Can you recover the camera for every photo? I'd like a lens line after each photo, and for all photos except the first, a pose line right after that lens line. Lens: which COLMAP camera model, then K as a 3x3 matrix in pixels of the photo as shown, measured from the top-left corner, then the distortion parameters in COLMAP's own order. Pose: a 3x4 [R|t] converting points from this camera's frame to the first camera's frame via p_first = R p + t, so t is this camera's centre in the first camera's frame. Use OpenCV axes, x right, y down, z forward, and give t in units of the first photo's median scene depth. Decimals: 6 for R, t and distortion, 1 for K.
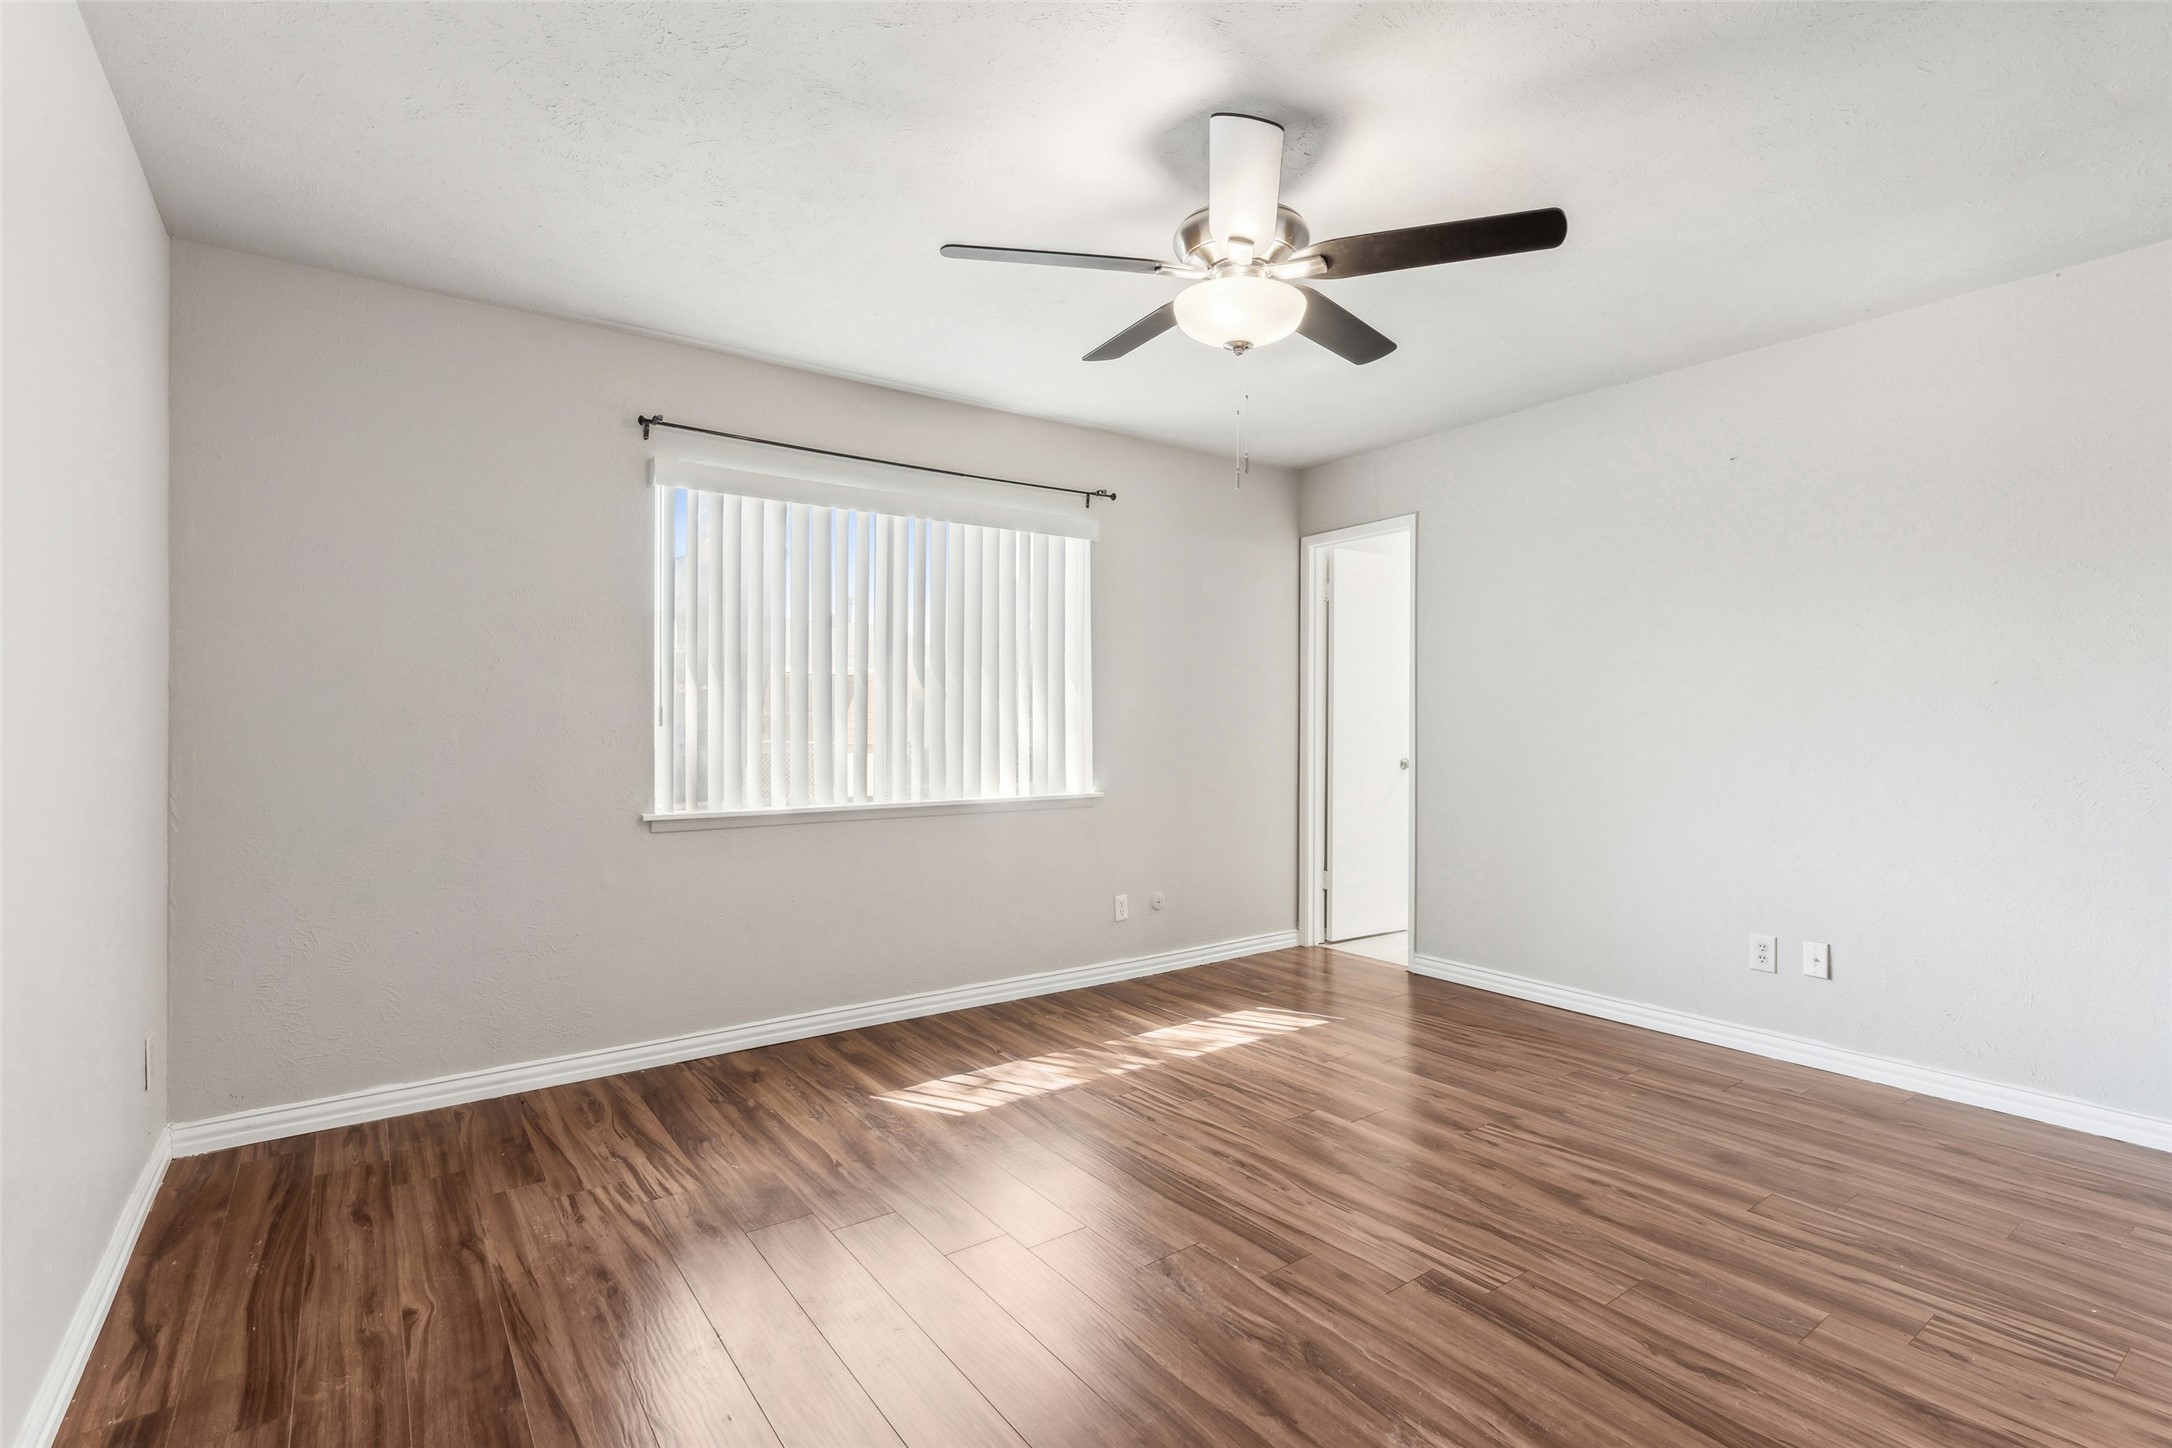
lens RADIAL K [[992.9, 0, 1084.6], [0, 992.9, 727.7], [0, 0, 1]] dist [-0.011160, 0.004719]
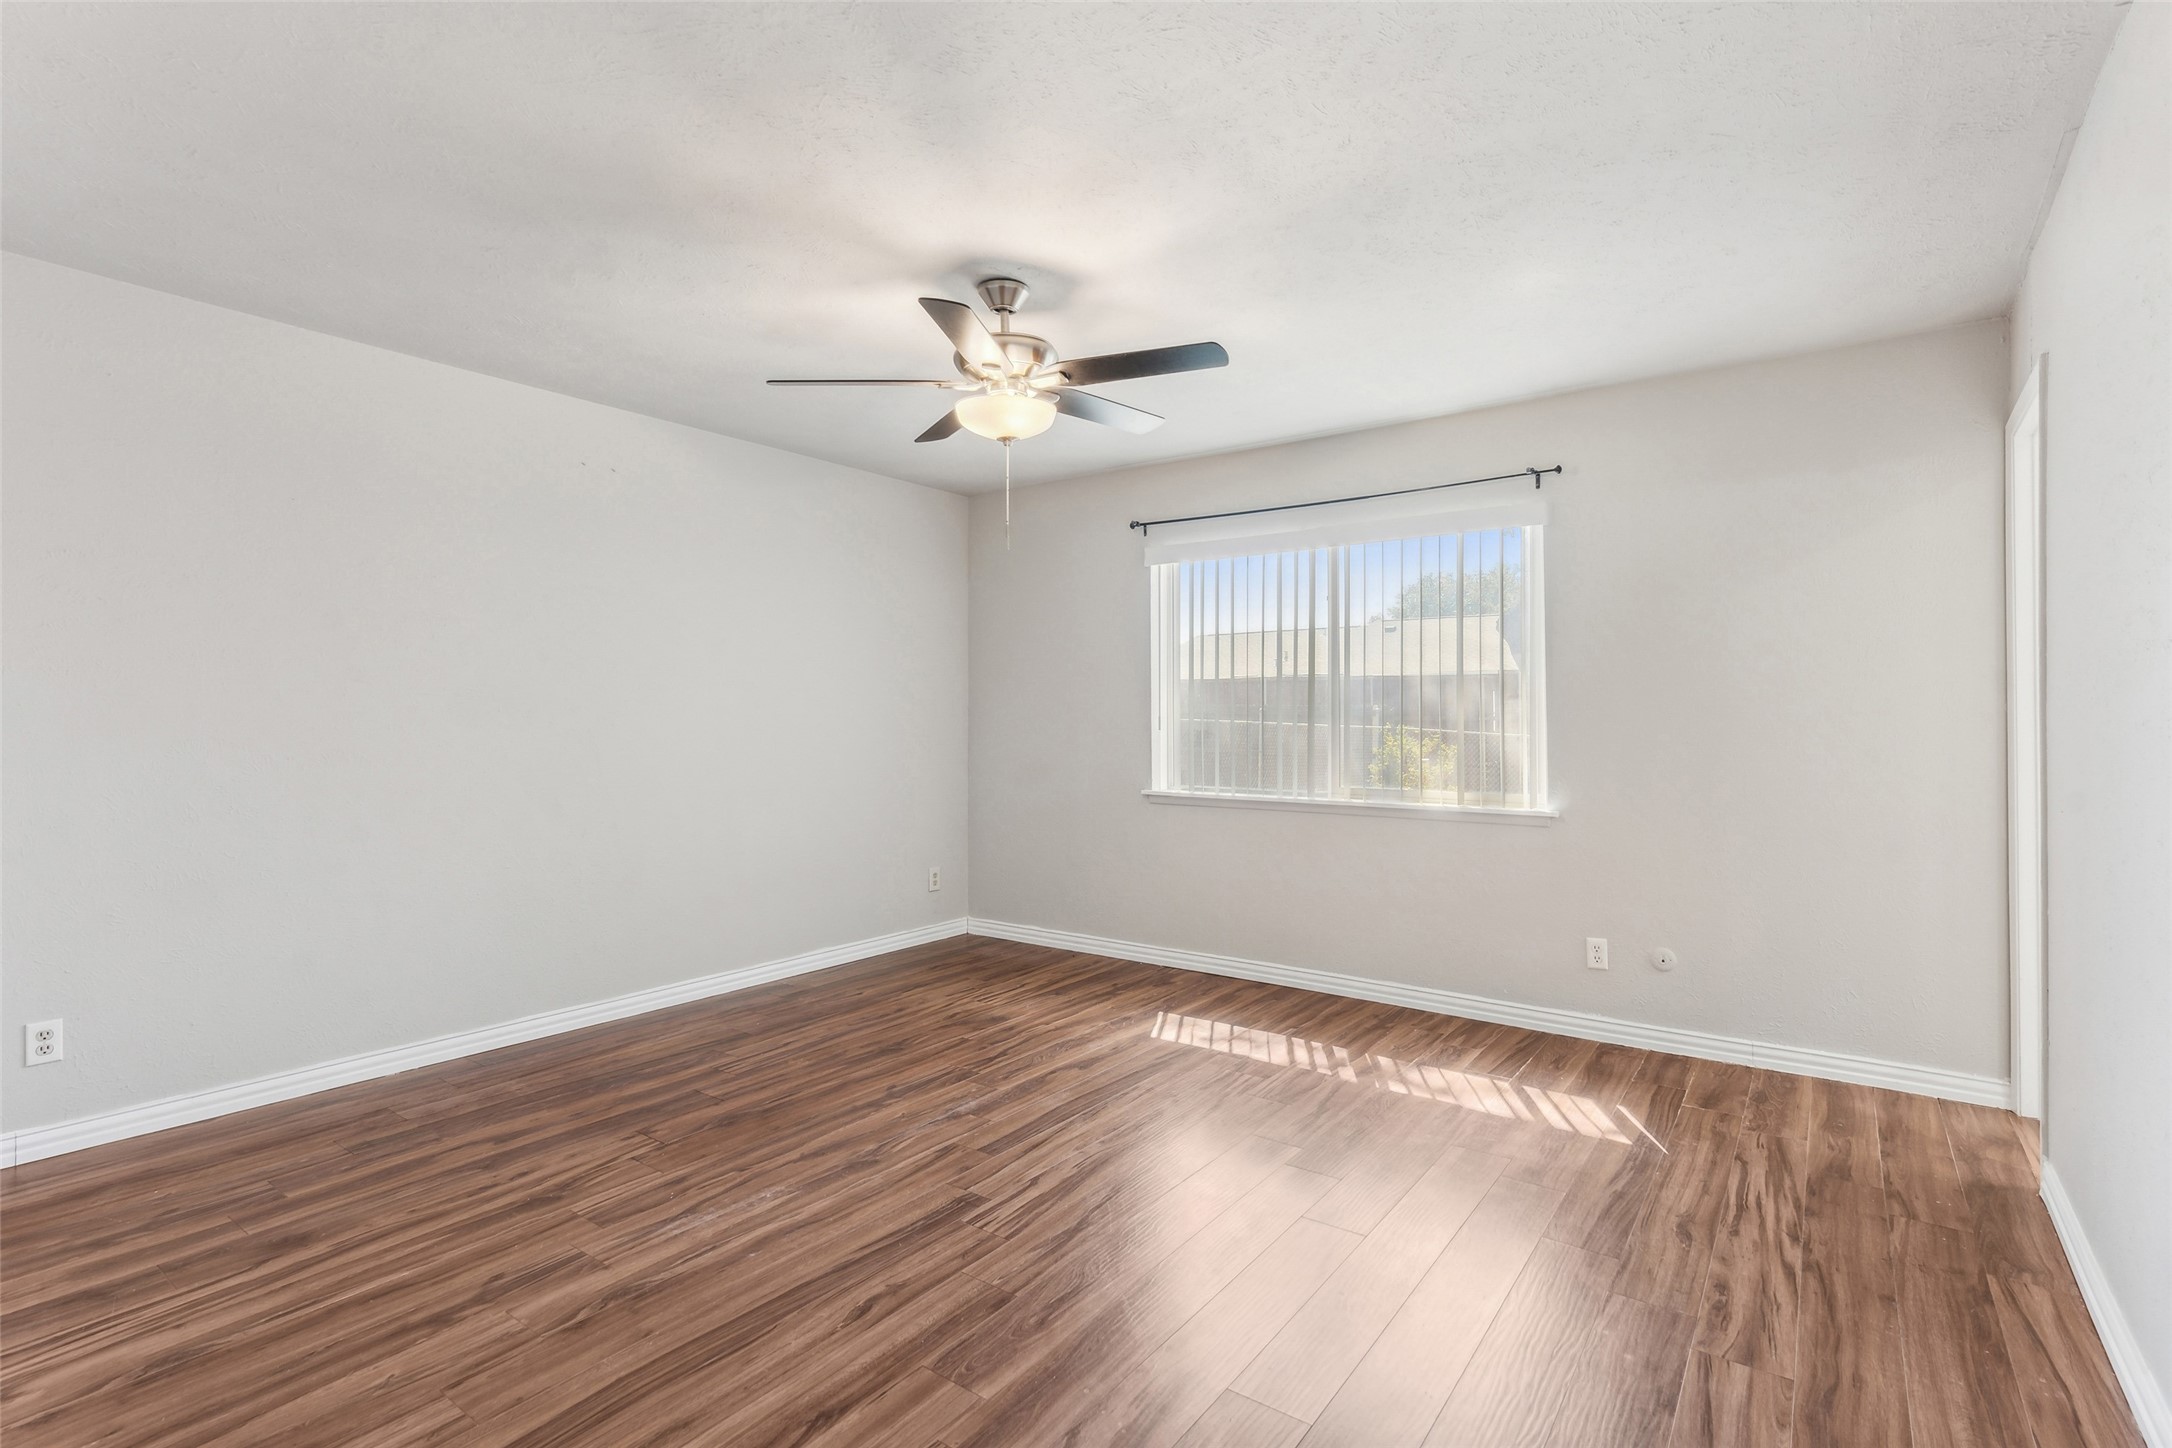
lens RADIAL K [[992.9, 0, 1109.2], [0, 992.9, 716.5], [0, 0, 1]] dist [-0.011160, 0.004719]
pose [[0.332061, -0.003816, -0.943250, 0.701287], [-0.010547, 0.999914, -0.007758, -0.006902], [0.943199, 0.012525, 0.331992, 0.343511]]
